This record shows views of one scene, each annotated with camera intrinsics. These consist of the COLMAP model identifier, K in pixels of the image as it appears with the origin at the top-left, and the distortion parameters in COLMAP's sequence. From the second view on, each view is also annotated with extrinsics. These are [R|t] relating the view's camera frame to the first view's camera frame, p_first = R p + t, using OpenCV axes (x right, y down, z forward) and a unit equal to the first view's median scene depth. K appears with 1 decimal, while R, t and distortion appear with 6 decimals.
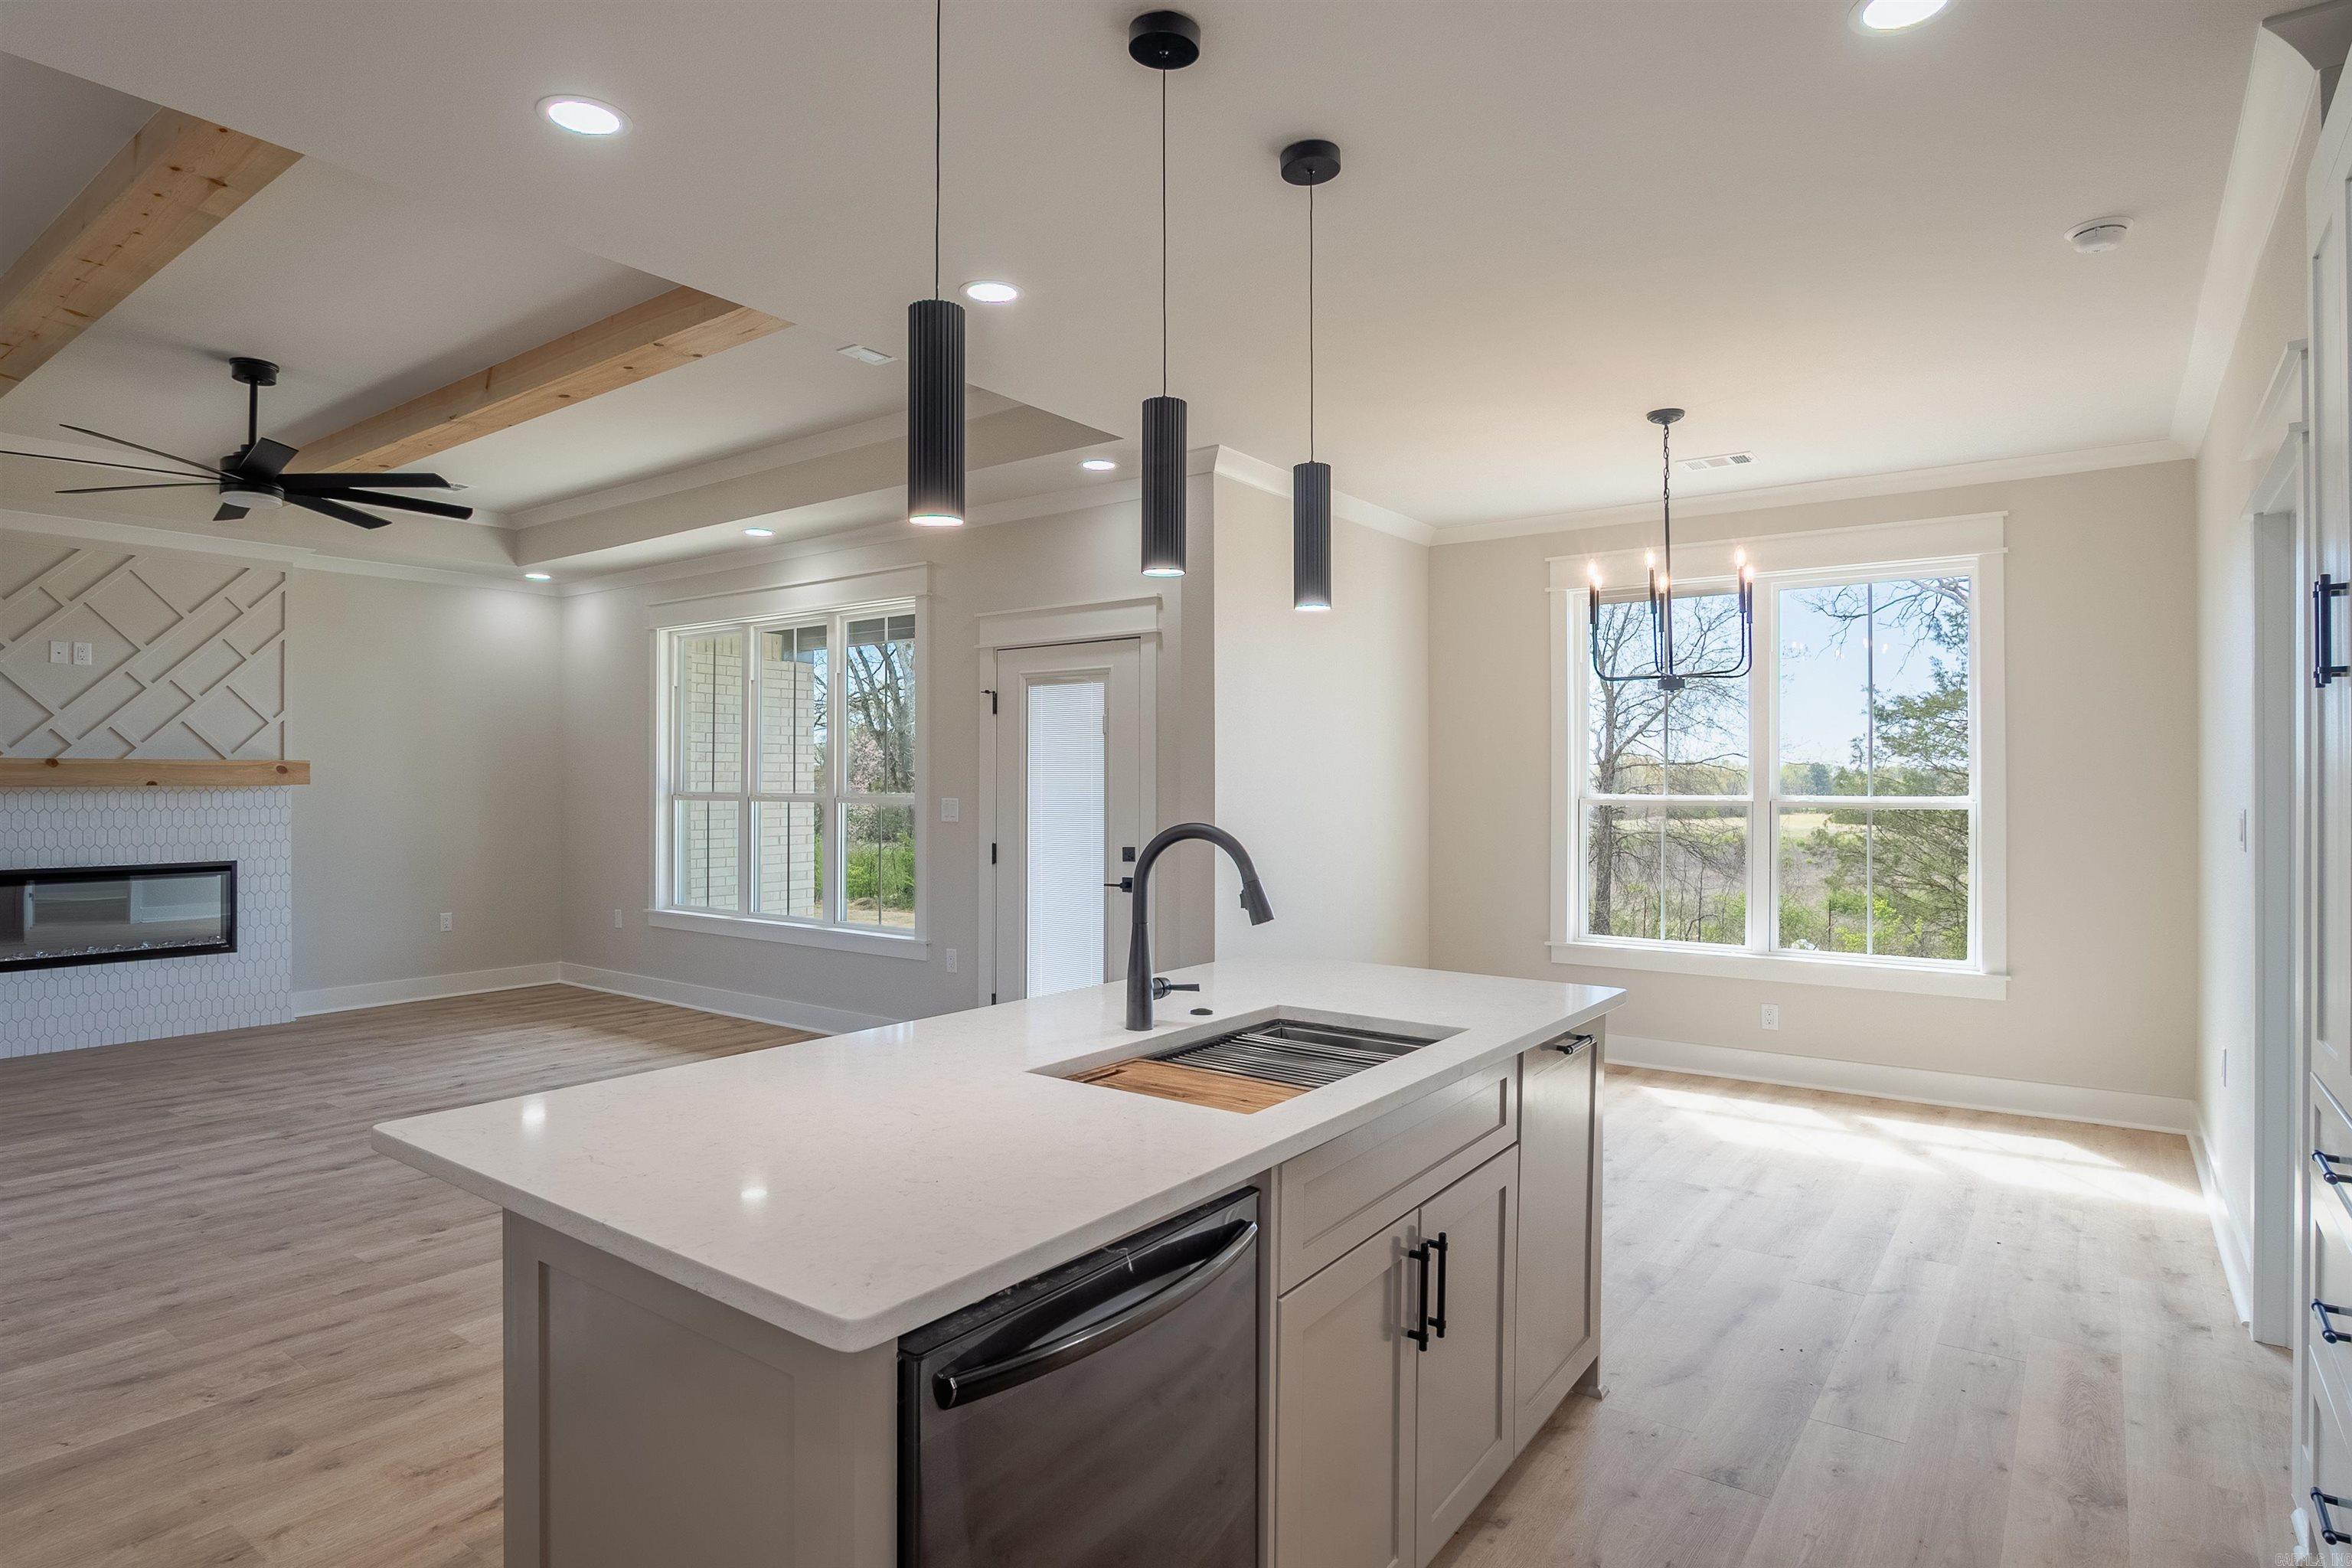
lens RADIAL K [[1279.7, 0, 1184.9], [0, 1279.7, 790.8], [0, 0, 1]] dist [-0.043344, 0.012837]
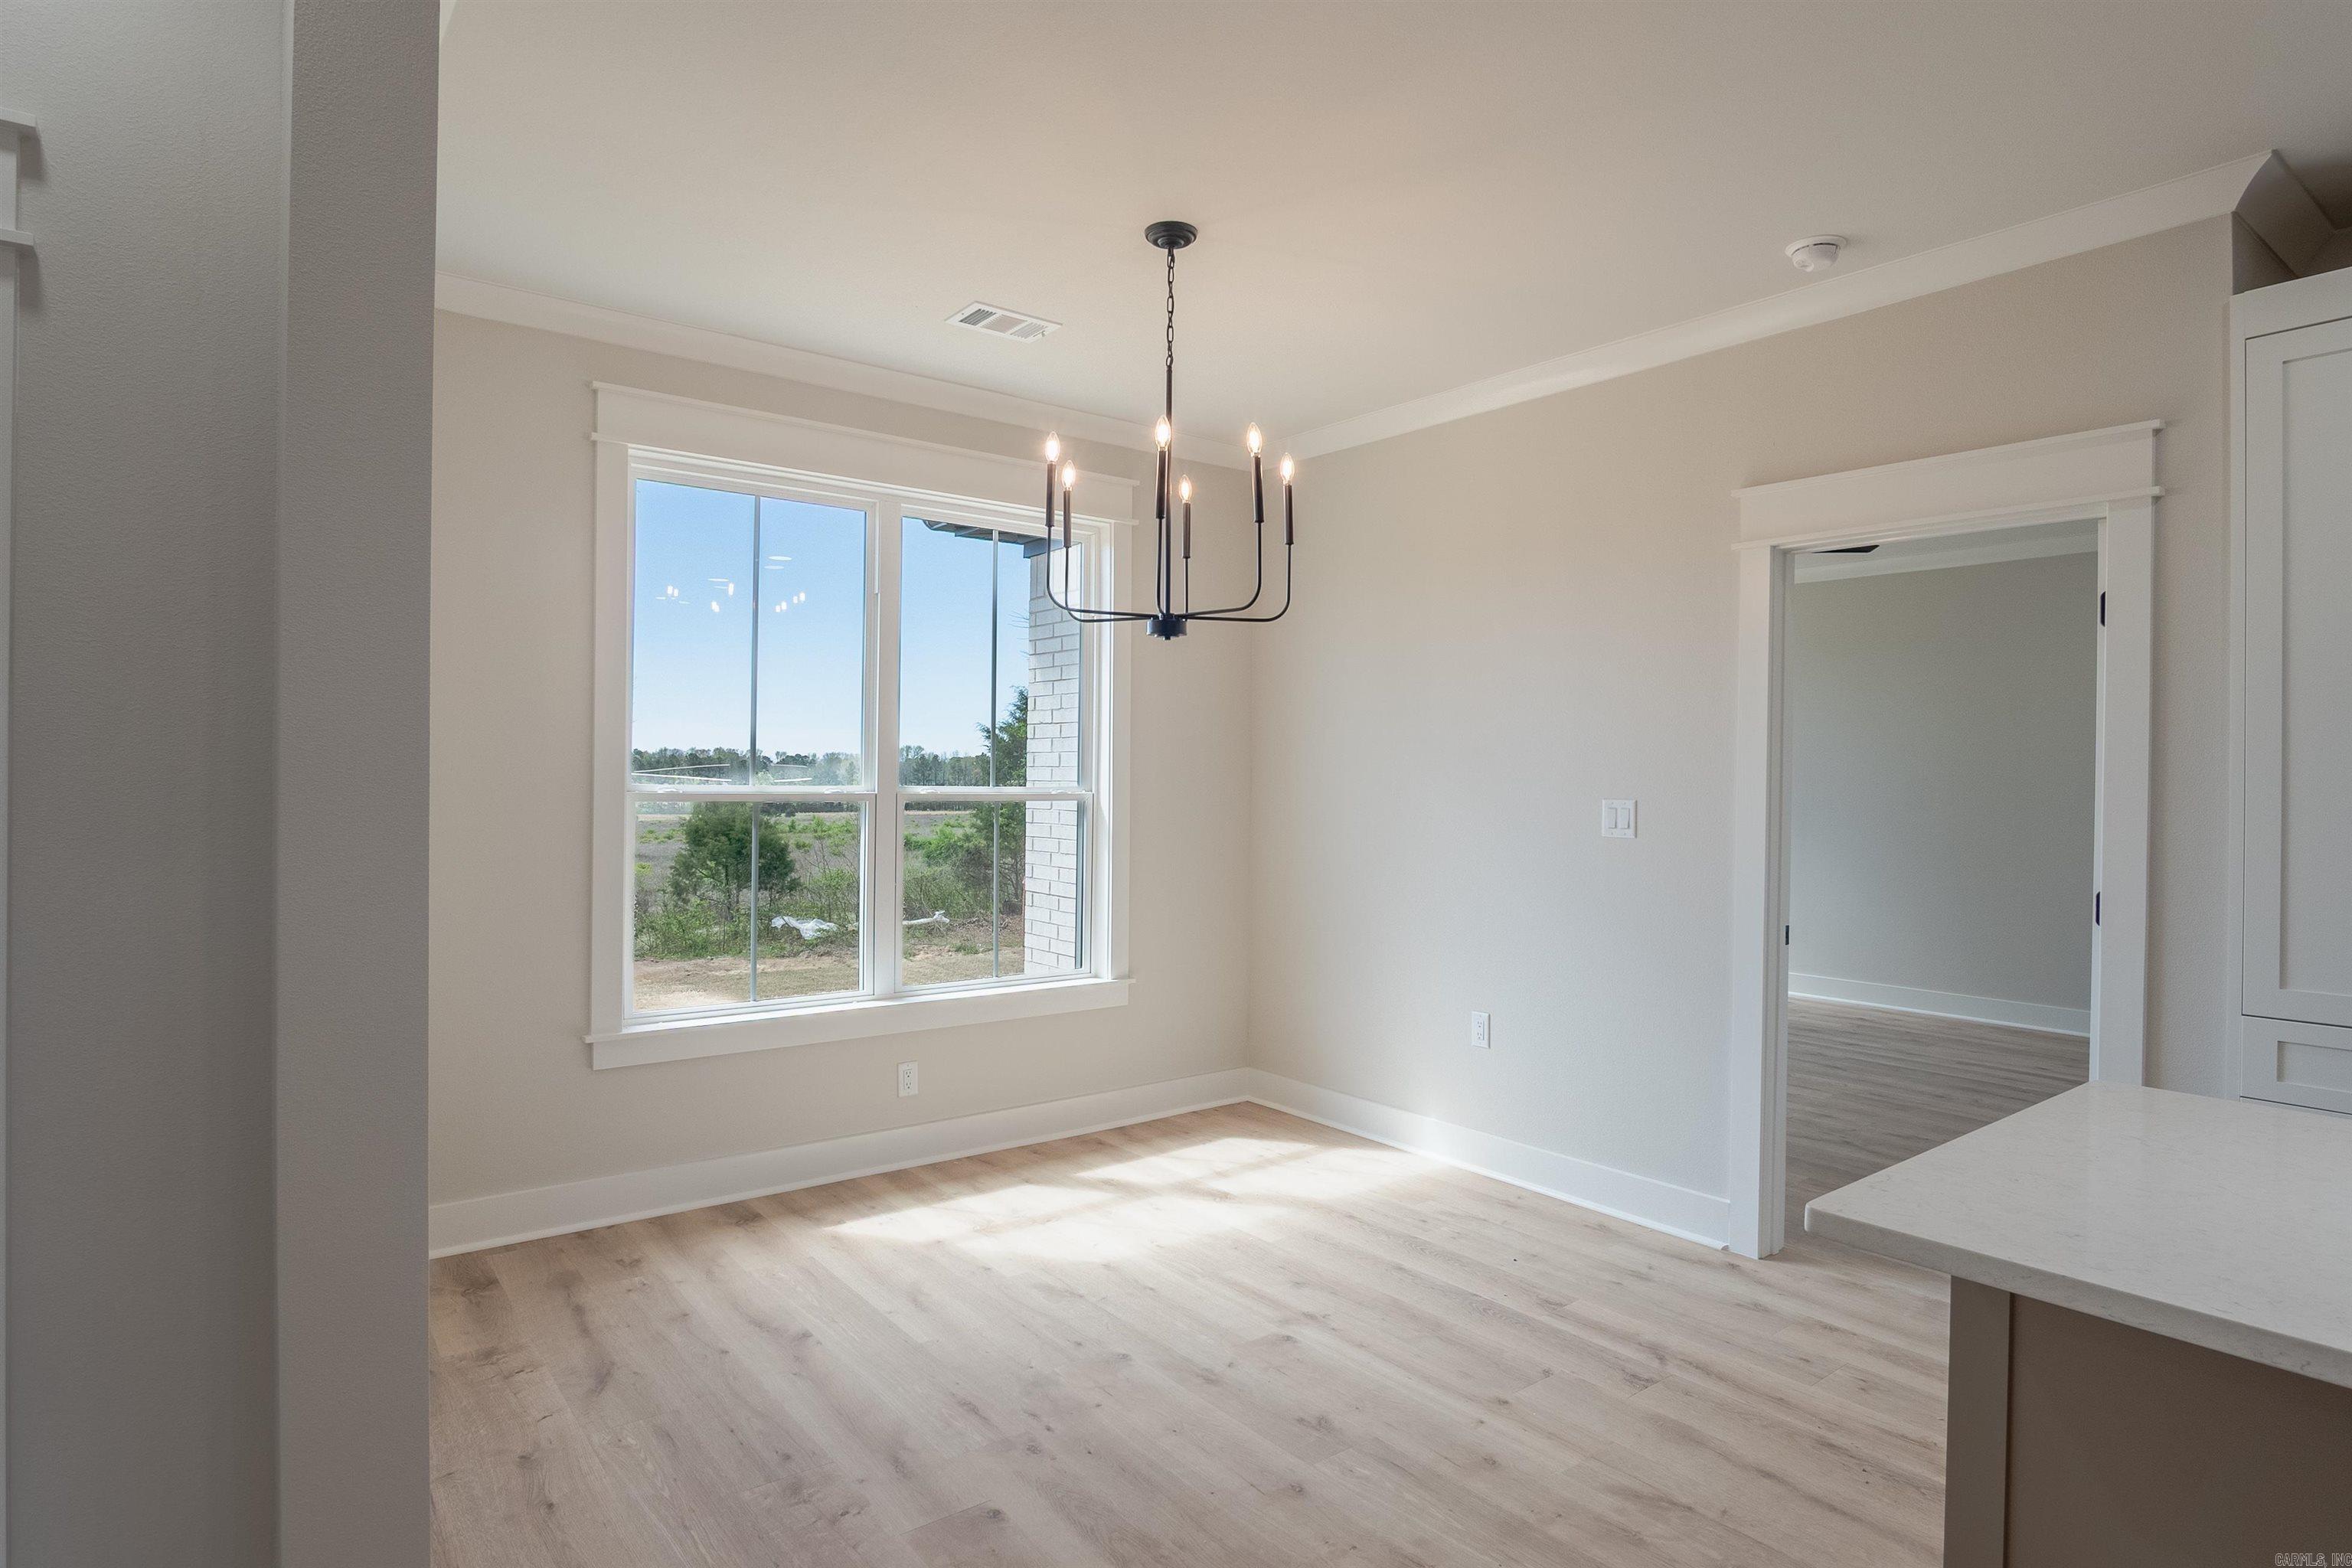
lens RADIAL K [[1279.7, 0, 1177.8], [0, 1279.7, 779.5], [0, 0, 1]] dist [-0.043344, 0.012837]
pose [[0.279878, -0.004434, 0.960025, -0.240888], [-0.004204, 0.999974, 0.005844, -0.006092], [-0.960026, -0.005671, 0.279852, 0.684327]]
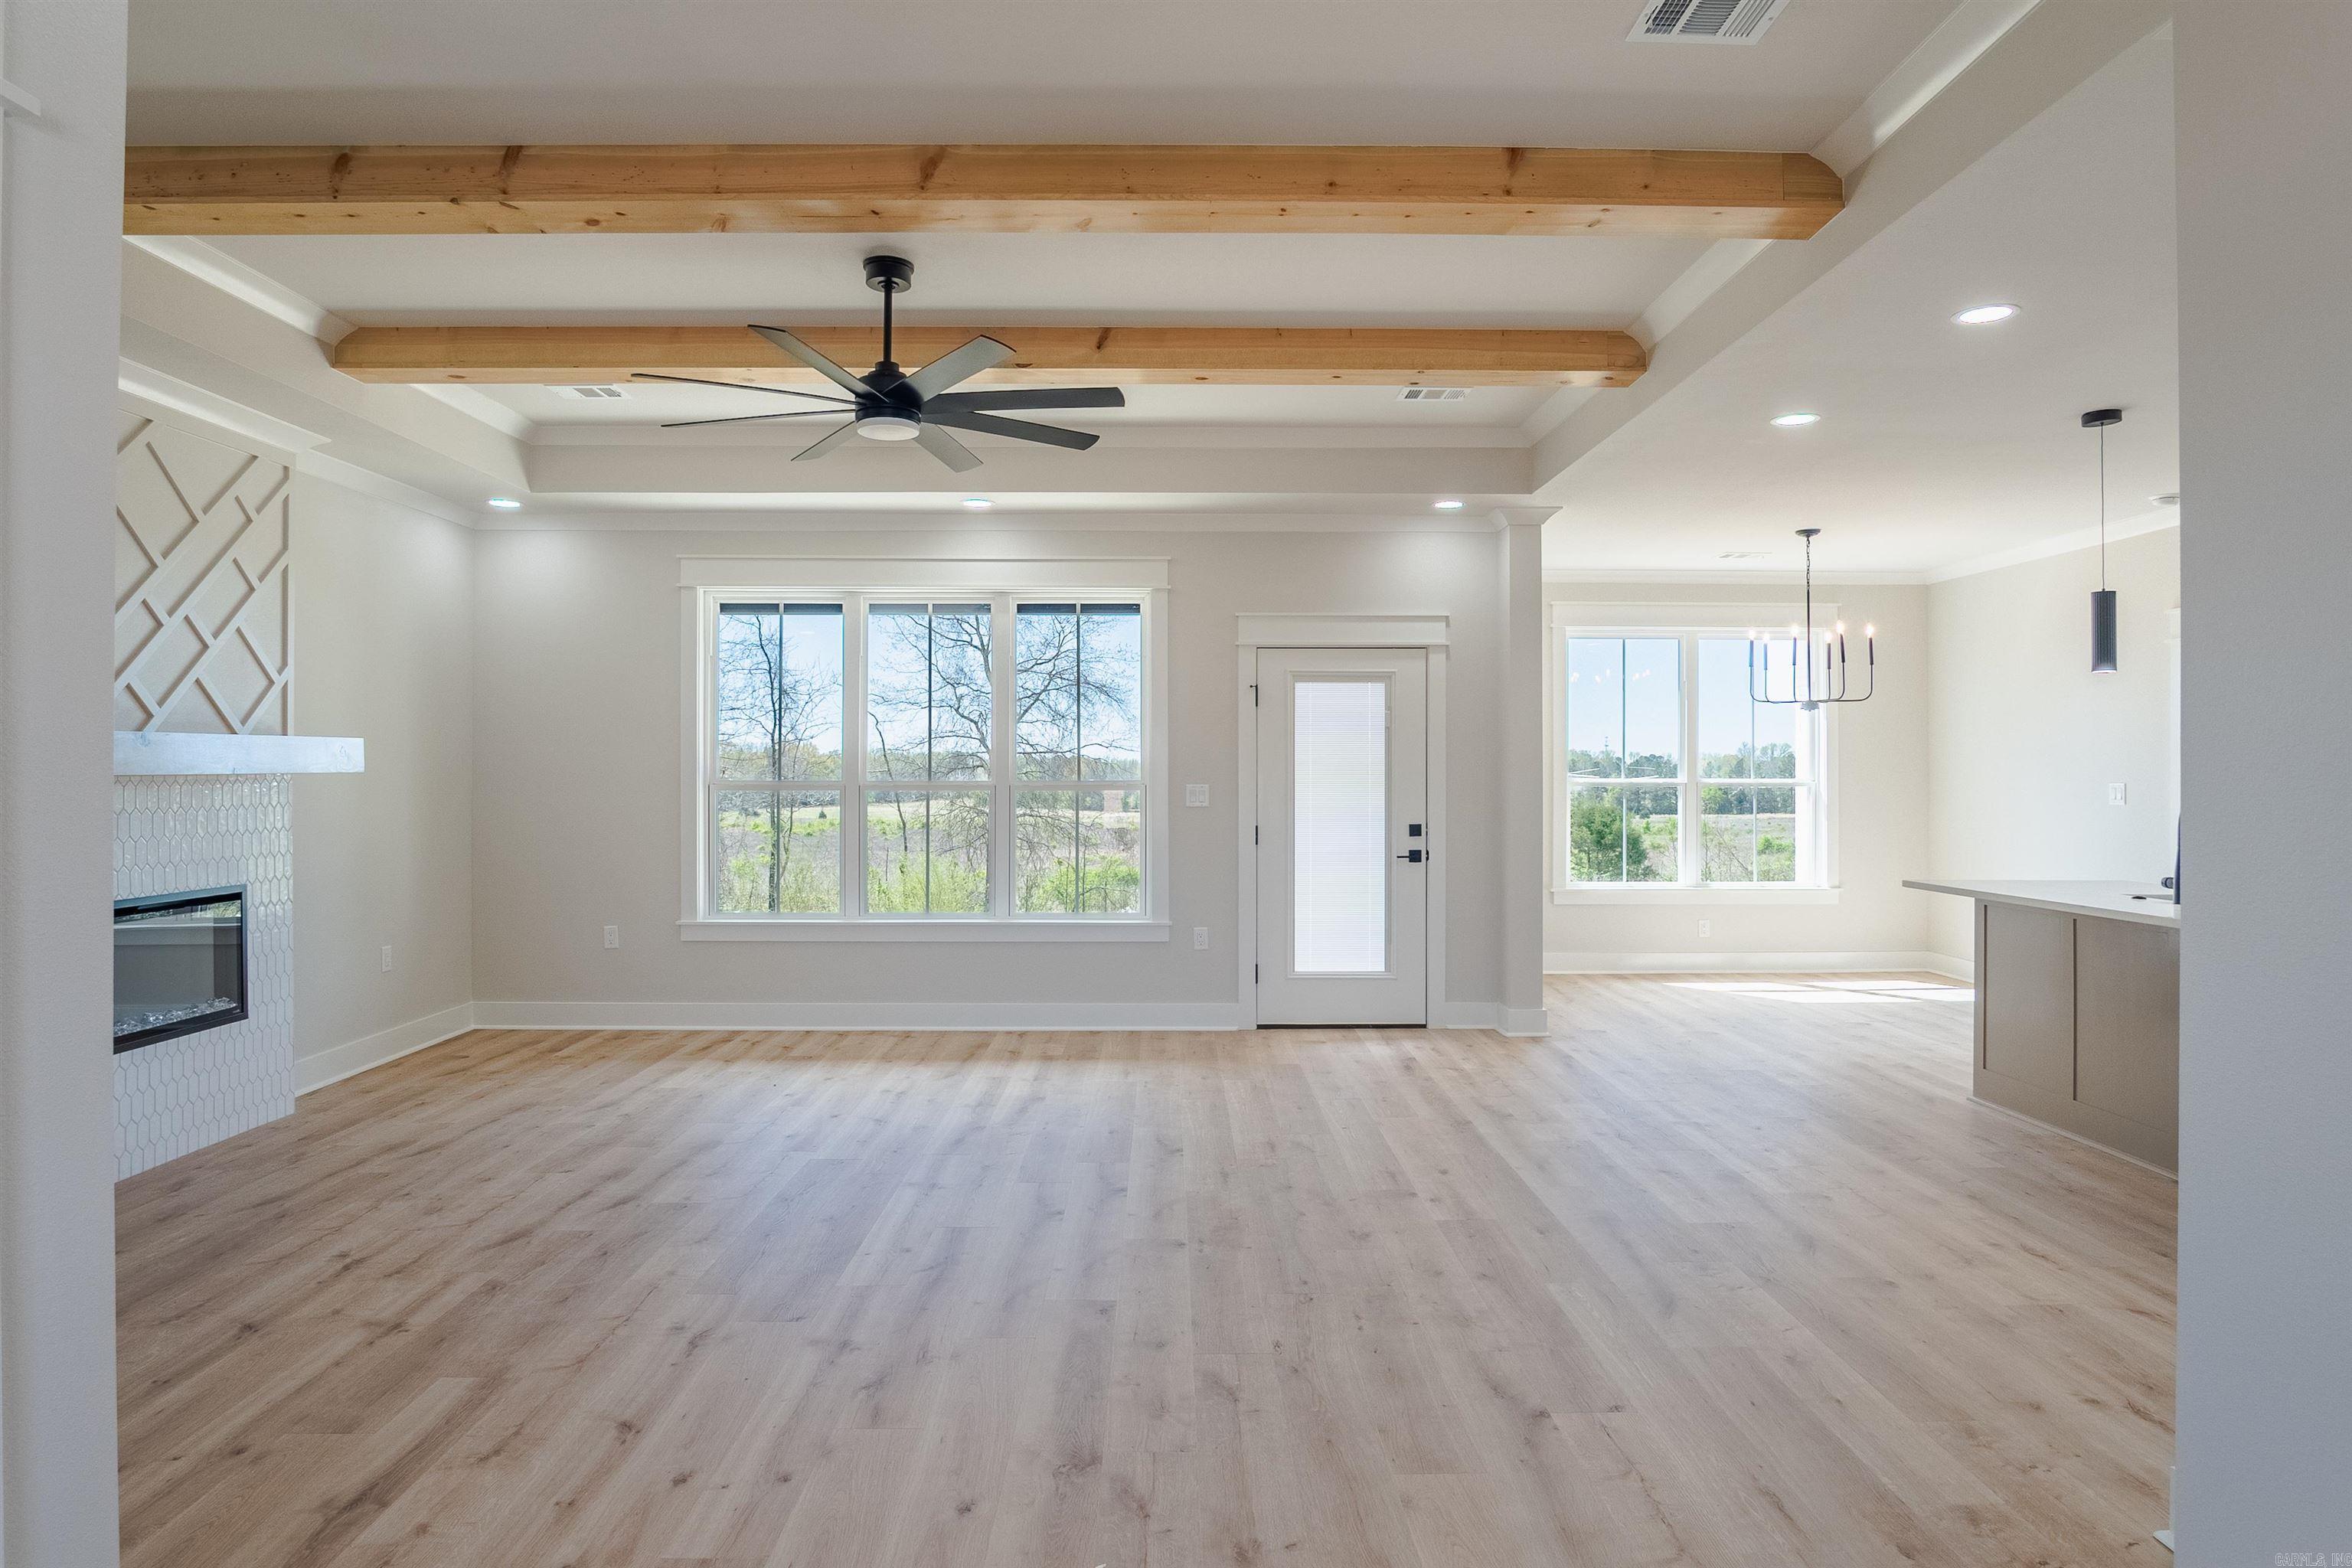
lens RADIAL K [[1279.7, 0, 1176.2], [0, 1279.7, 799.0], [0, 0, 1]] dist [-0.043344, 0.012837]
pose [[0.802852, -0.014729, 0.595997, -0.989569], [0.004462, 0.999815, 0.018699, -0.002682], [-0.596162, -0.012353, 0.802769, 0.186408]]
